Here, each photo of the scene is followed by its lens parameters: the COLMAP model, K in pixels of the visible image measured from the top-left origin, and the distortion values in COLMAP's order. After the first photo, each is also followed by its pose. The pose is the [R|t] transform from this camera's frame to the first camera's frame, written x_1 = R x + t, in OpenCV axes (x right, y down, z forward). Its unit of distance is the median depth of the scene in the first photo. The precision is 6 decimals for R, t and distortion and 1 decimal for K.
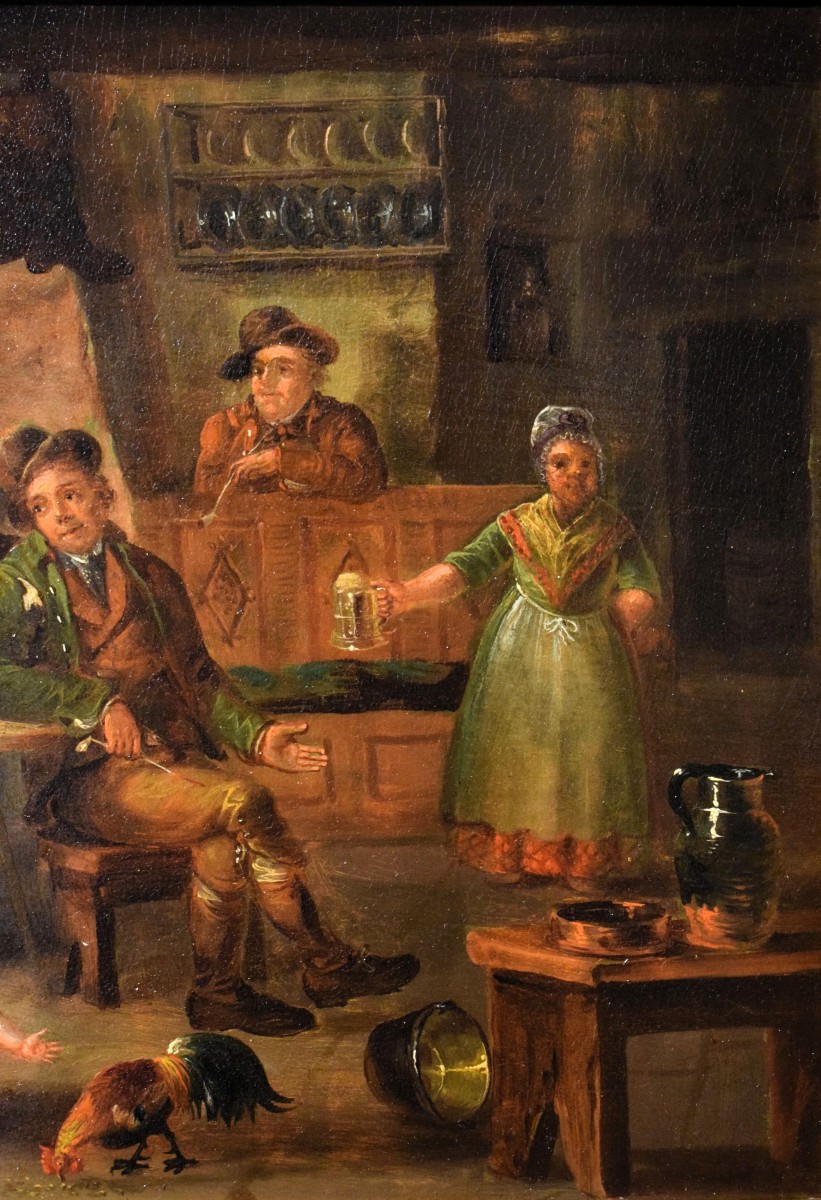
lens RADIAL K [[2358.7, 0, 408.8], [0, 2358.7, 600.7], [0, 0, 1]] dist [0.009366, 0.000000]
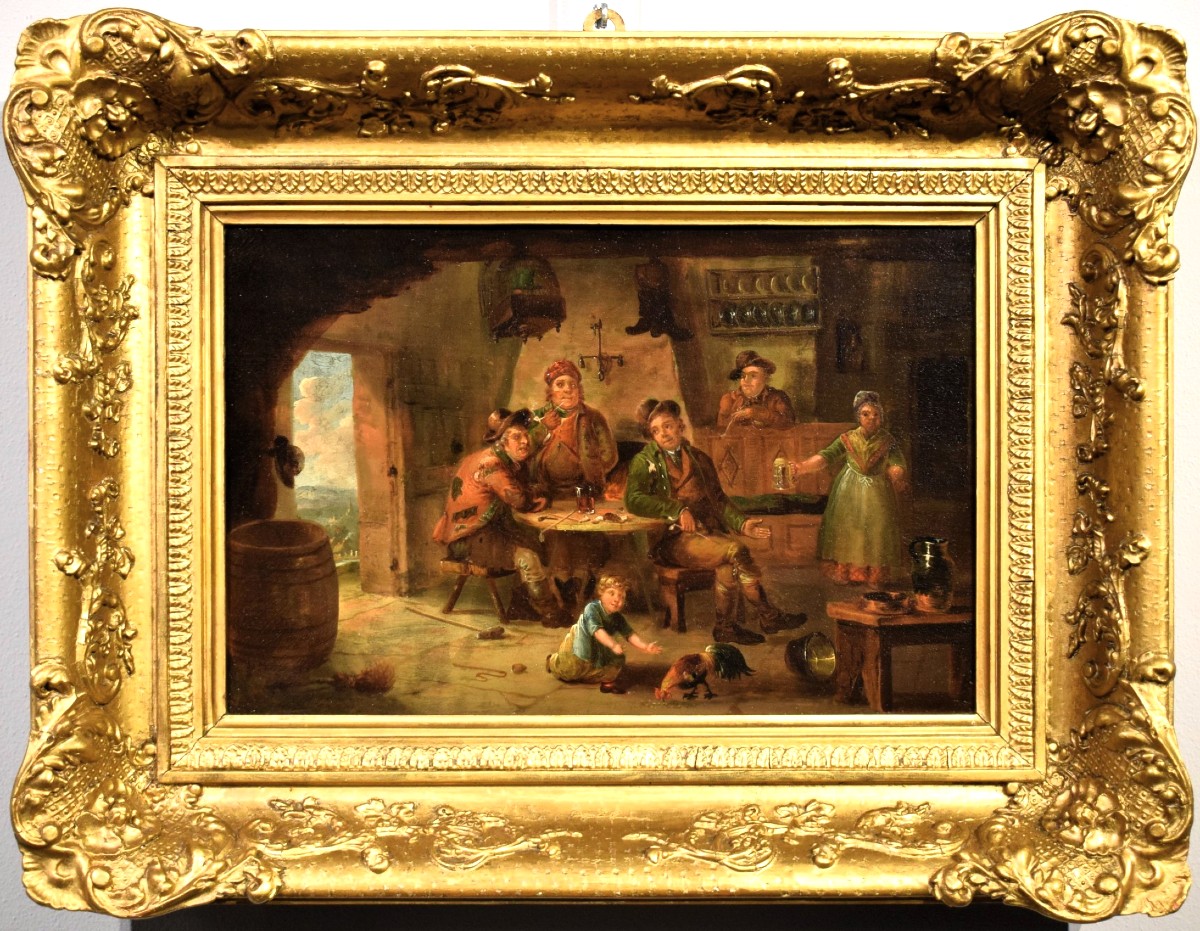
lens RADIAL K [[1888.4, 0, 604.3], [0, 1888.4, 472.4], [0, 0, 1]] dist [-0.031719, 0.000000]
pose [[0.998651, 0.005207, -0.051668, -0.106692], [-0.005258, 0.999986, -0.000856, 0.005663], [0.051663, 0.001127, 0.998664, -0.986352]]
